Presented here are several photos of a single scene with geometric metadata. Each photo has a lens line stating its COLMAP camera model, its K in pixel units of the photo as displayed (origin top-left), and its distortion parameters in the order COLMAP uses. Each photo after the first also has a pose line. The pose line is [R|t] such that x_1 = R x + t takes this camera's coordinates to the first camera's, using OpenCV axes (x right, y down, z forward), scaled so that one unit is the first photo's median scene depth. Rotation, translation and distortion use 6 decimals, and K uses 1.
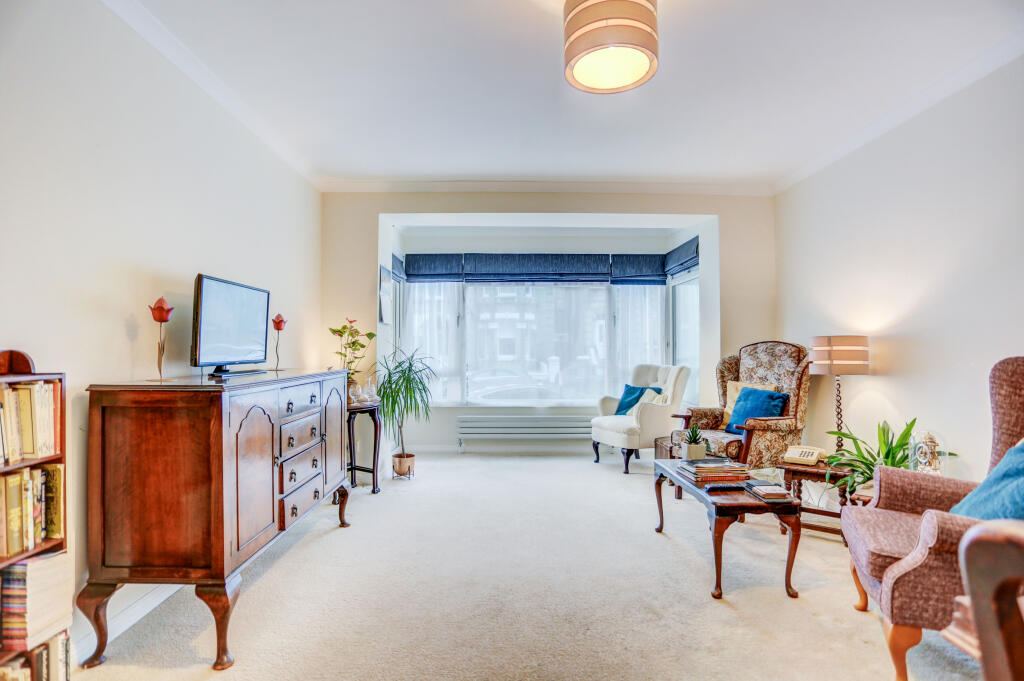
lens RADIAL K [[518.4, 0, 512.0], [0, 518.4, 340.5], [0, 0, 1]] dist [-0.058035, 0.029000]
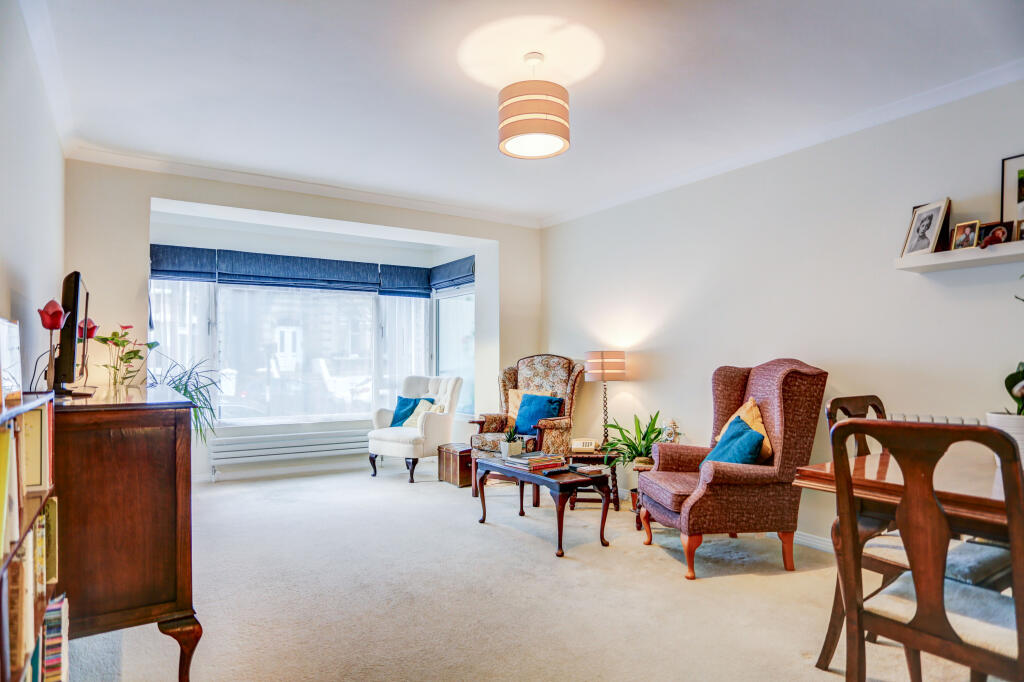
lens RADIAL K [[581.9, 0, 510.9], [0, 581.9, 353.0], [0, 0, 1]] dist [-0.082190, 0.063559]
pose [[0.841785, 0.006370, 0.539775, -0.290676], [-0.008660, 0.999961, 0.001704, -0.003527], [-0.539743, -0.006109, 0.841808, -0.089048]]
